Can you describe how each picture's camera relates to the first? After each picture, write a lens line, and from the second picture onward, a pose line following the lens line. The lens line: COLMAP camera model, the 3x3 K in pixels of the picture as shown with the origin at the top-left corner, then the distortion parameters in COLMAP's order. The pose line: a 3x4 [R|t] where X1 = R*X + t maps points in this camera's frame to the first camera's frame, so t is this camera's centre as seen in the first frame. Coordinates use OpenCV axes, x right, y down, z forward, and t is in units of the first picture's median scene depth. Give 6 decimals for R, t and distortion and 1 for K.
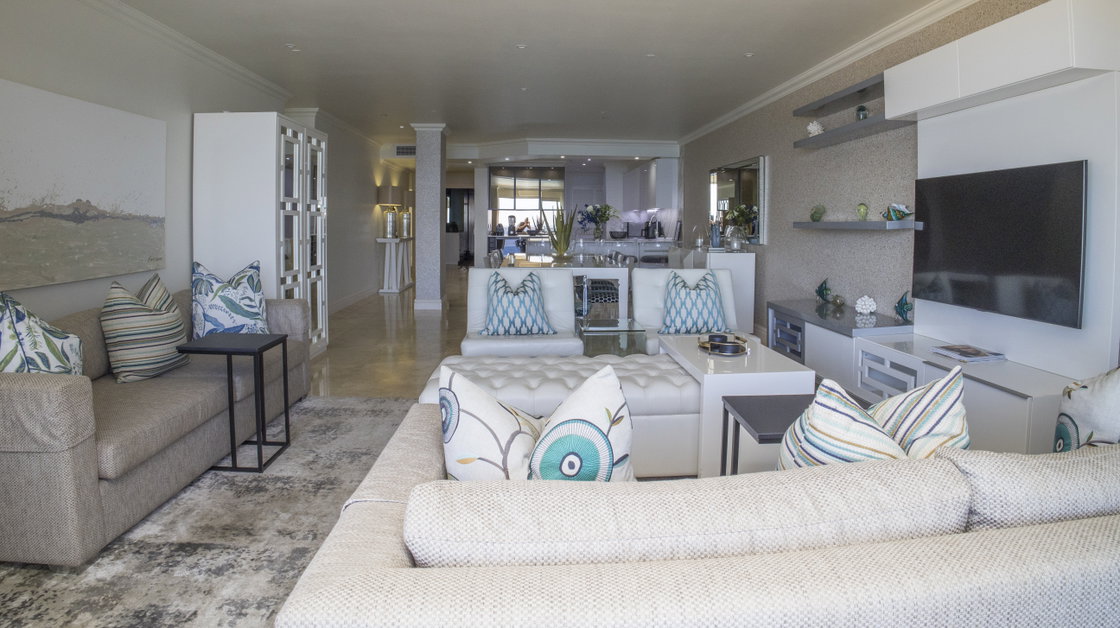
lens RADIAL K [[652.3, 0, 561.6], [0, 652.3, 222.4], [0, 0, 1]] dist [-0.118272, 0.002261]
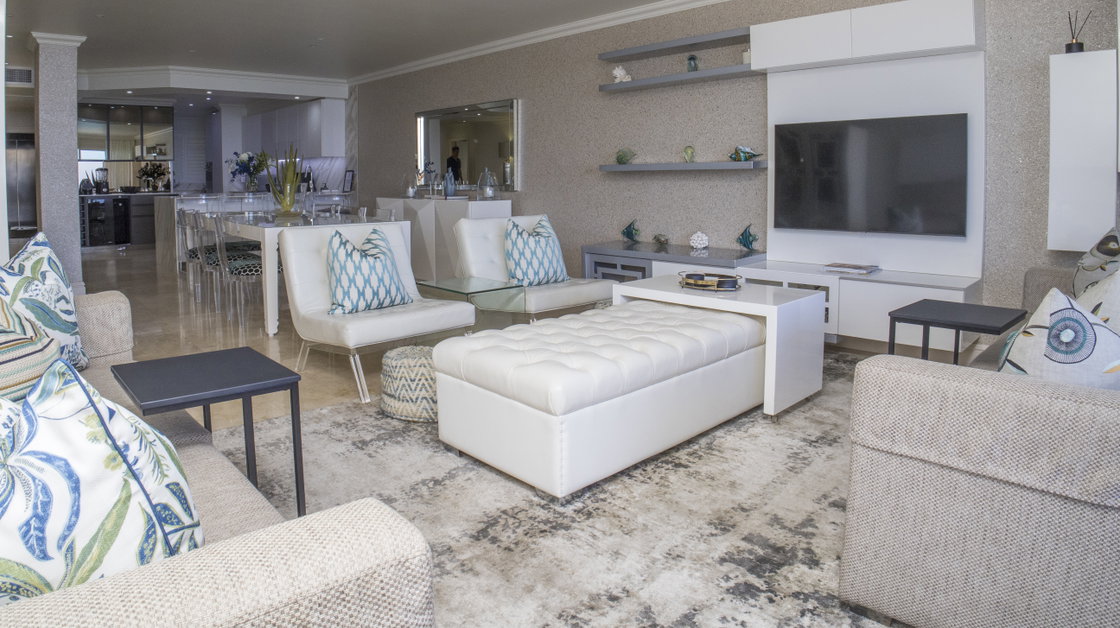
lens RADIAL K [[689.2, 0, 532.2], [0, 689.2, 212.4], [0, 0, 1]] dist [-0.127210, 0.003410]
pose [[0.779254, -0.042809, 0.625245, -0.435998], [0.011652, 0.998481, 0.053842, 0.015257], [-0.626600, -0.034671, 0.778569, 0.251200]]
